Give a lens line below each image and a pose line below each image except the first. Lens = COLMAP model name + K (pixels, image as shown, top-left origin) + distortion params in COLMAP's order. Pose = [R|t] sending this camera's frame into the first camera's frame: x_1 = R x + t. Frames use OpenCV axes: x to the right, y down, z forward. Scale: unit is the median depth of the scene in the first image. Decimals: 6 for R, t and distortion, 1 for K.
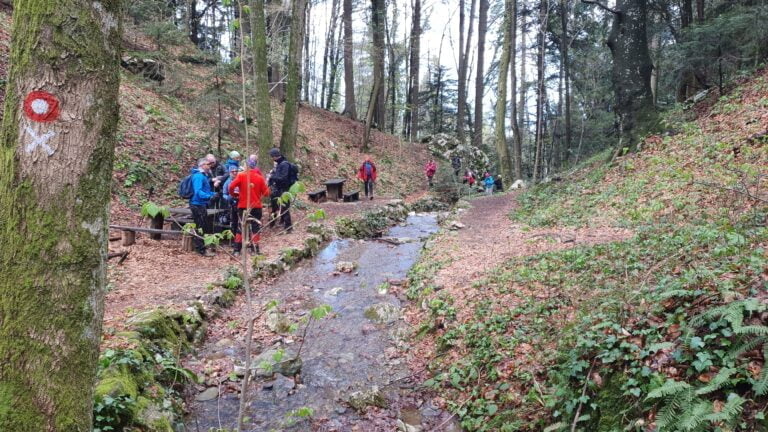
lens RADIAL K [[564.1, 0, 383.3], [0, 564.1, 197.3], [0, 0, 1]] dist [0.082370, -0.105604]
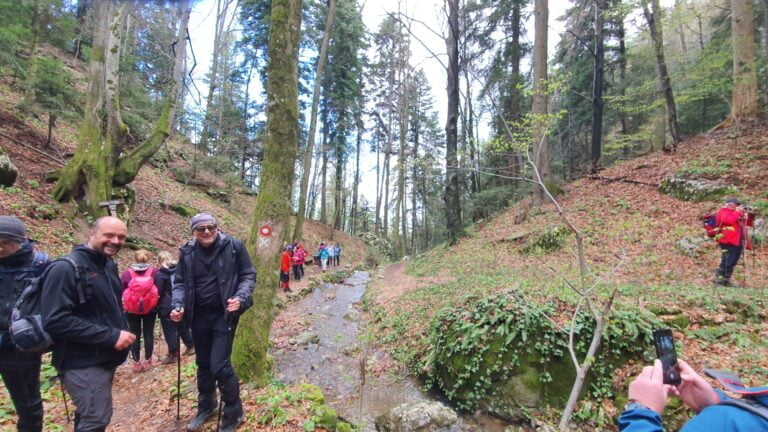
lens RADIAL K [[294.9, 0, 384.0], [0, 294.9, 216.0], [0, 0, 1]] dist [0.017608, 0.000018]
pose [[0.984426, 0.035382, 0.172203, -0.047173], [-0.007394, 0.987004, -0.160526, 0.001196], [-0.175645, 0.156753, 0.971894, -0.109917]]
